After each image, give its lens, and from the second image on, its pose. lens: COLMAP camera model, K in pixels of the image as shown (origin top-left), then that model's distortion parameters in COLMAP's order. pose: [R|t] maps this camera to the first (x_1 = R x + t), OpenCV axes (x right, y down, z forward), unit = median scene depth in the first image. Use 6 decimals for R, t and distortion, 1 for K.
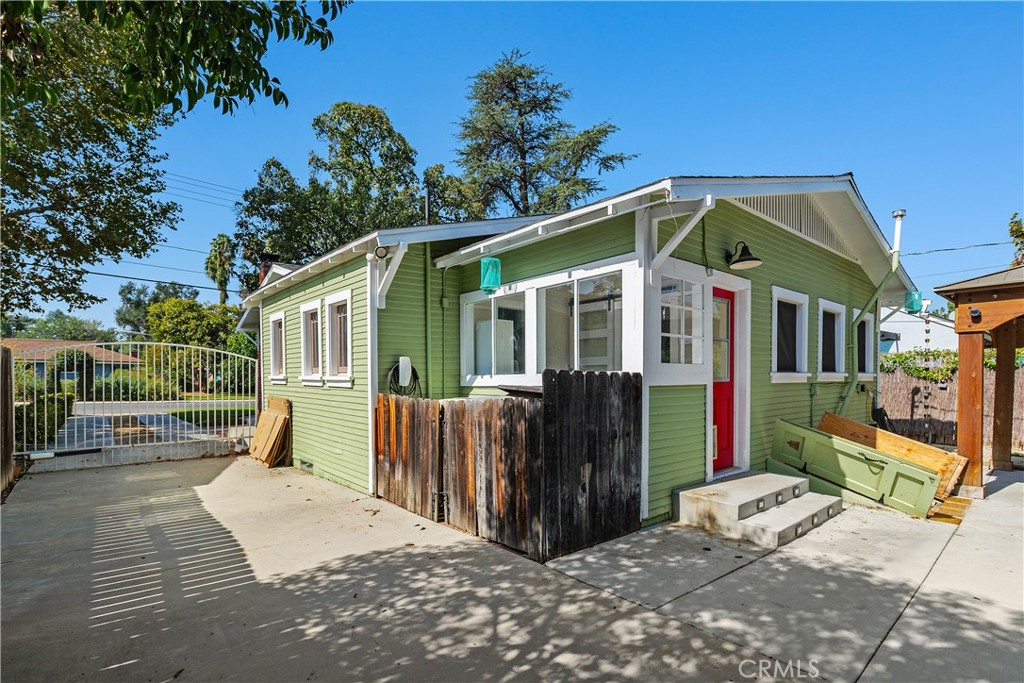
lens RADIAL K [[484.4, 0, 512.9], [0, 484.4, 385.0], [0, 0, 1]] dist [0.000441, -0.000034]
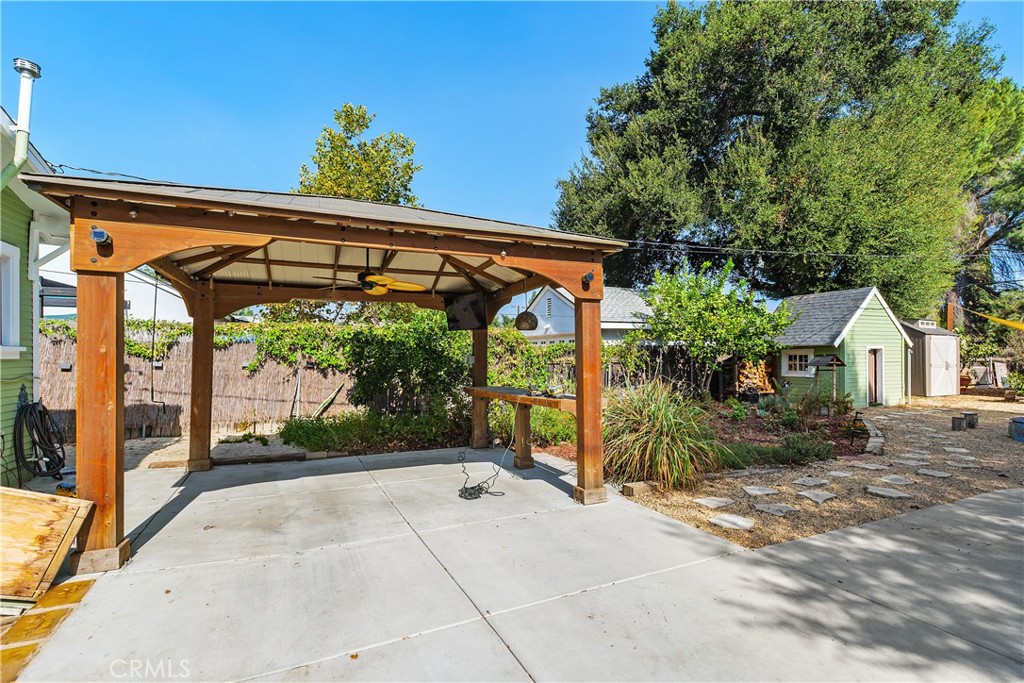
lens RADIAL K [[468.9, 0, 514.6], [0, 468.9, 353.5], [0, 0, 1]] dist [-0.000234, -0.000522]
pose [[0.277730, 0.004348, 0.960649, 0.548745], [0.011874, 0.999898, -0.007958, -0.005761], [-0.960586, 0.013617, 0.277650, 0.383616]]
